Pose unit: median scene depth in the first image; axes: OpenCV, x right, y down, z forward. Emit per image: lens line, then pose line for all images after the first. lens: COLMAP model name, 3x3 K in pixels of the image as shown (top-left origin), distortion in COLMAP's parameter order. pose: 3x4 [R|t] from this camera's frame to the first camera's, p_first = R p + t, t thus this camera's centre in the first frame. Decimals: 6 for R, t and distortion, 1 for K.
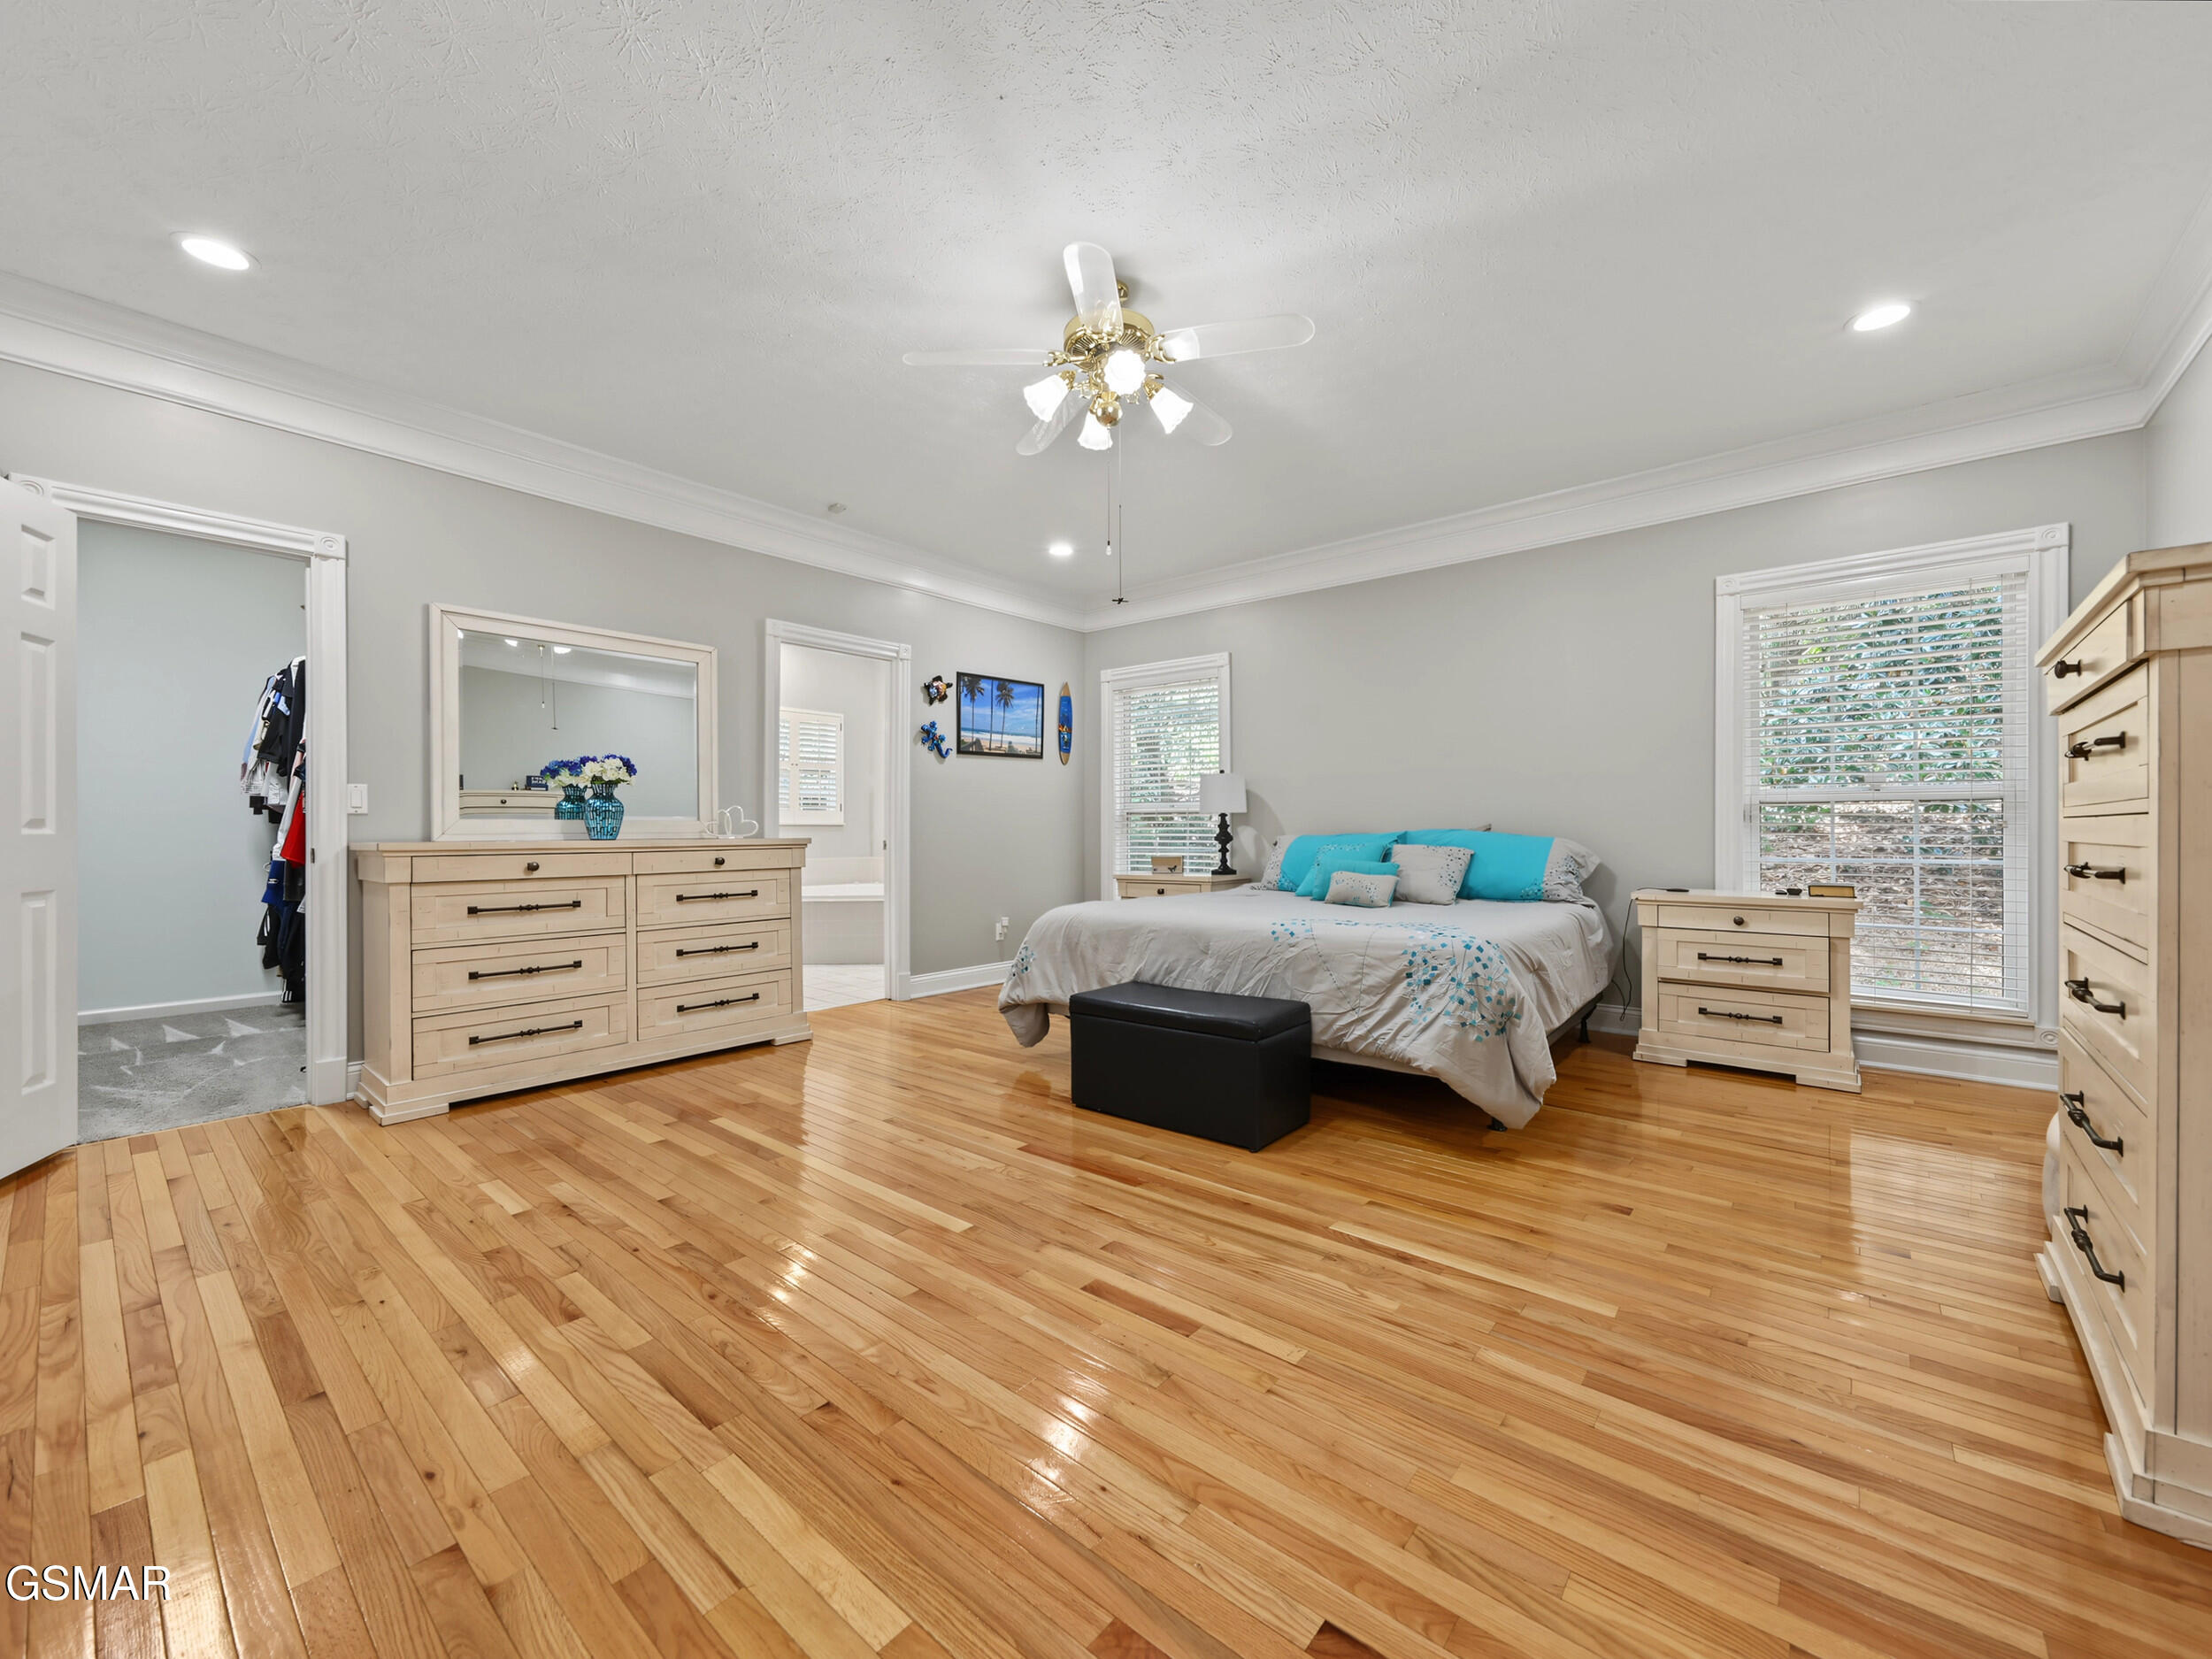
lens RADIAL K [[874.7, 0, 1104.9], [0, 874.7, 832.9], [0, 0, 1]] dist [0.003715, 0.000536]
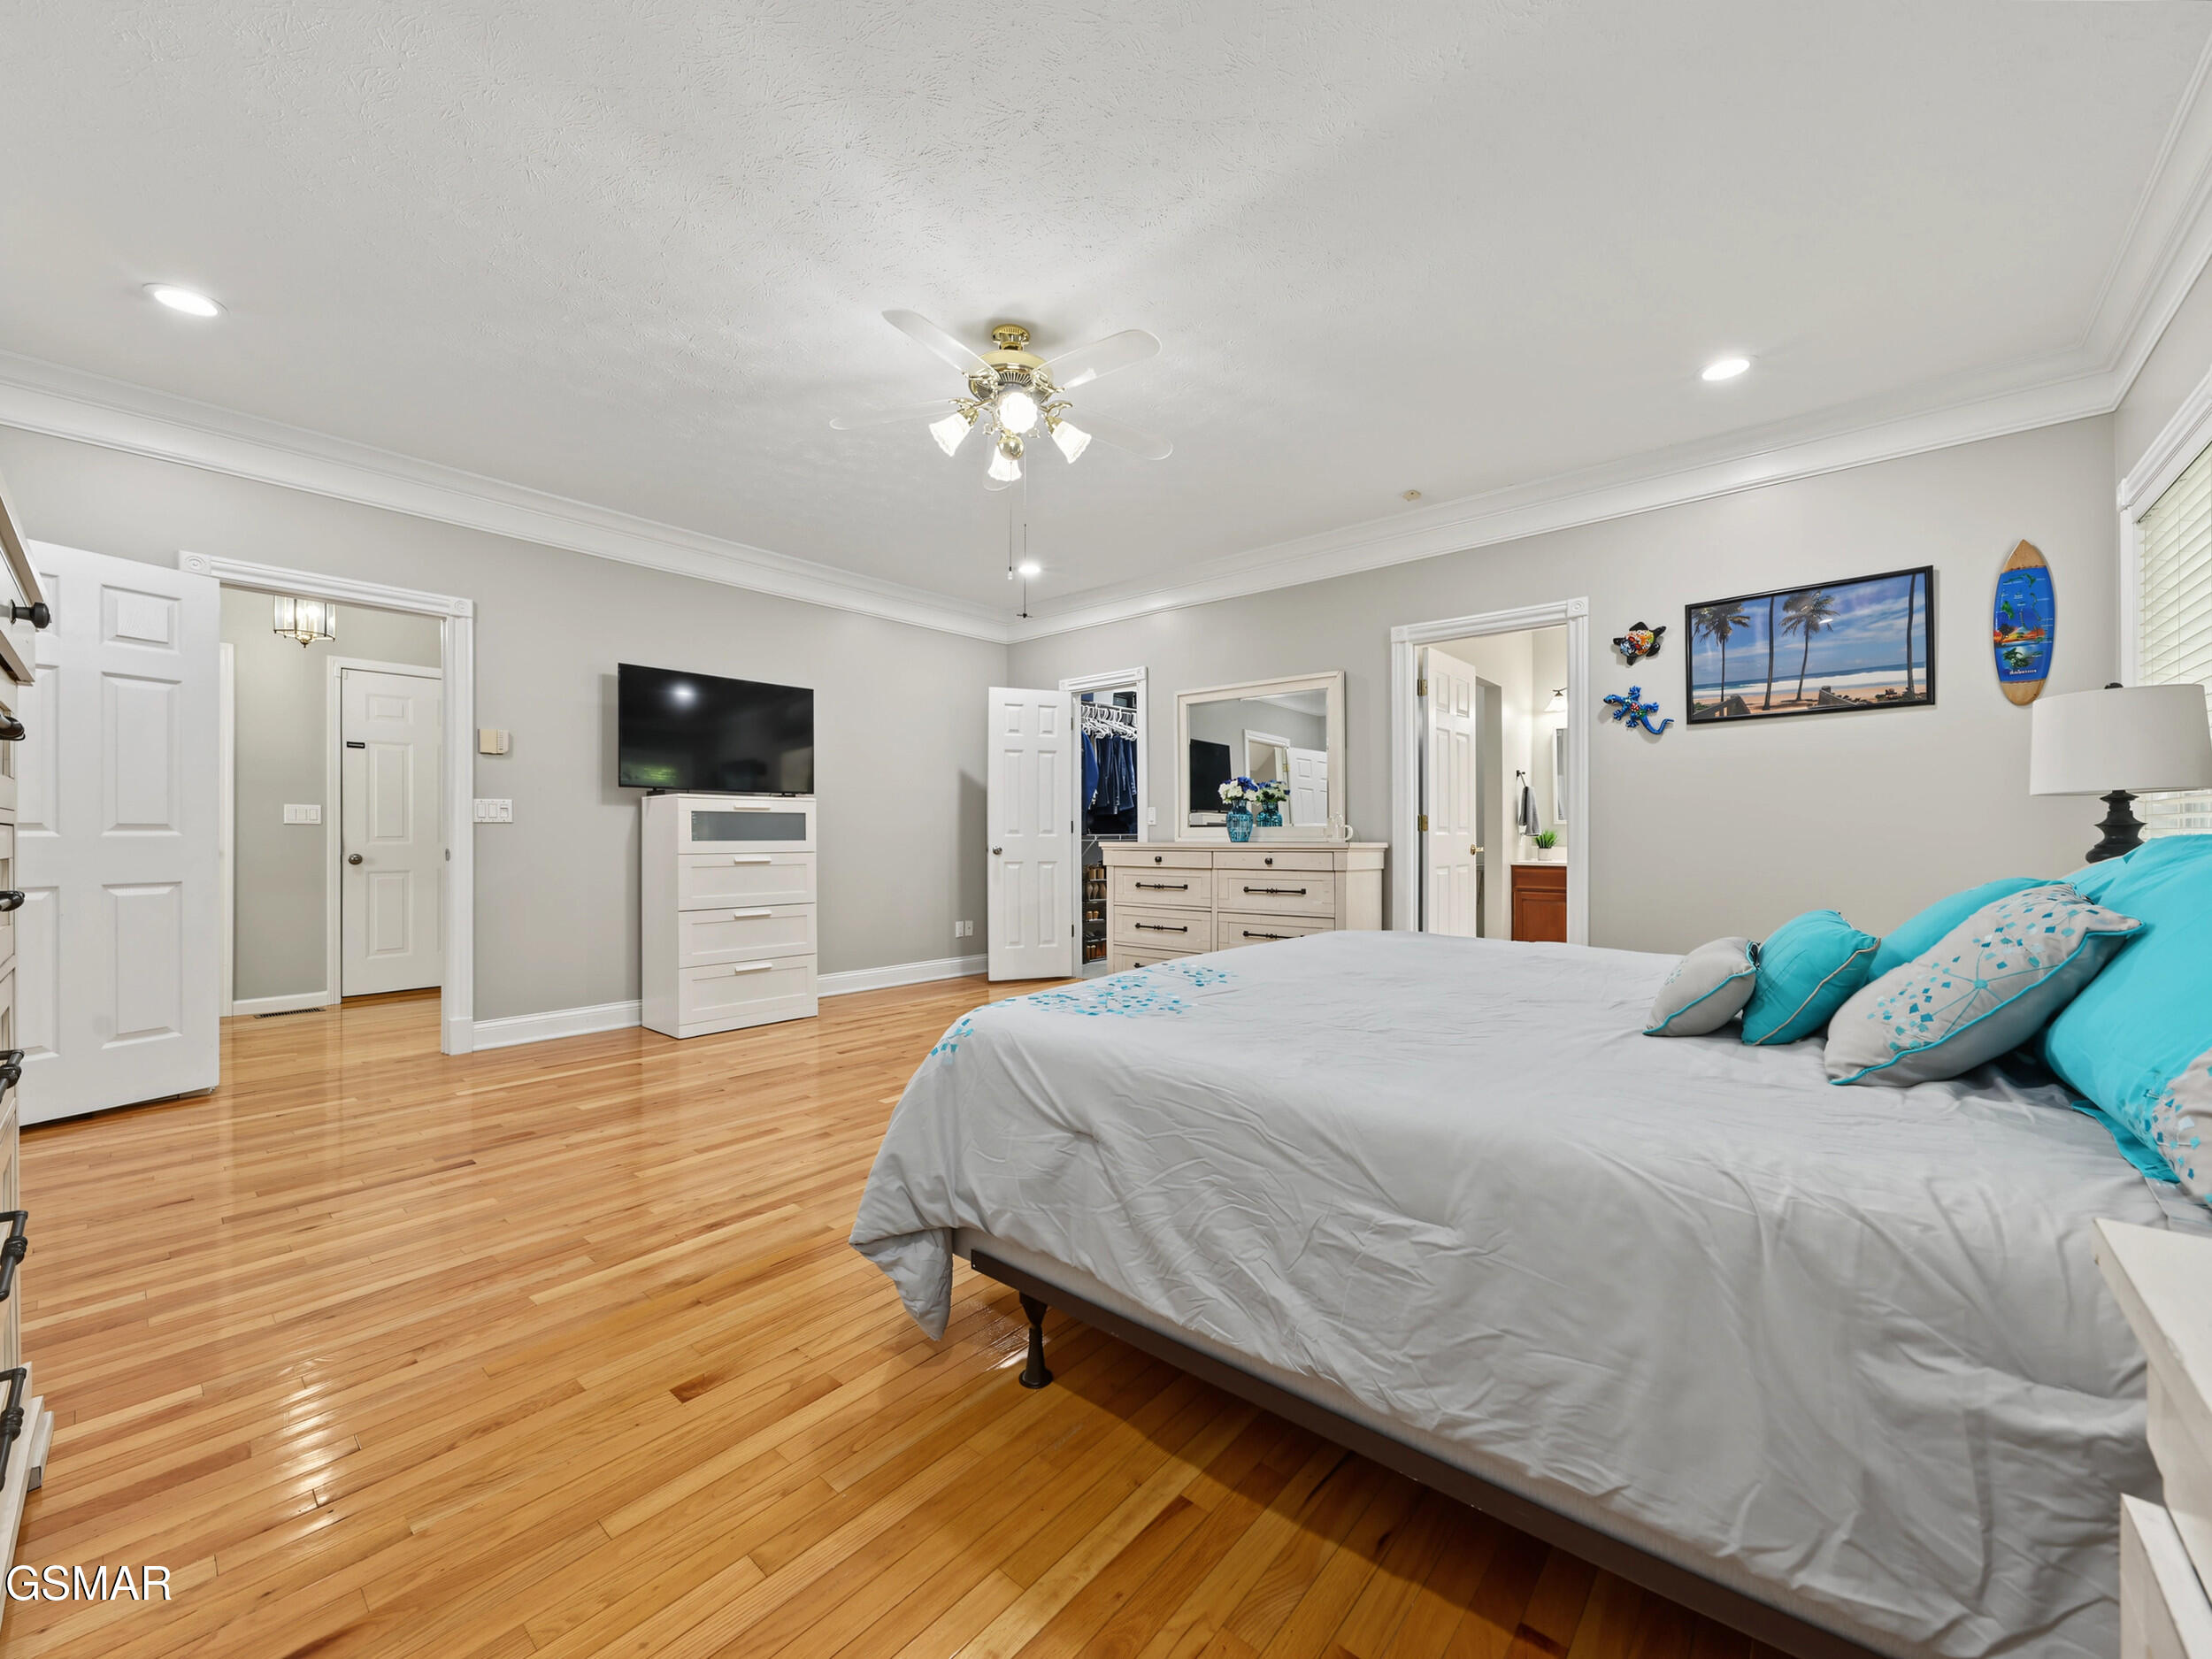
lens RADIAL K [[874.7, 0, 1101.4], [0, 874.7, 836.5], [0, 0, 1]] dist [0.003715, 0.000536]
pose [[-0.016827, 0.004695, -0.999847, 0.541502], [-0.003431, 0.999983, 0.004754, -0.004688], [0.999853, 0.003511, -0.016811, 0.567968]]
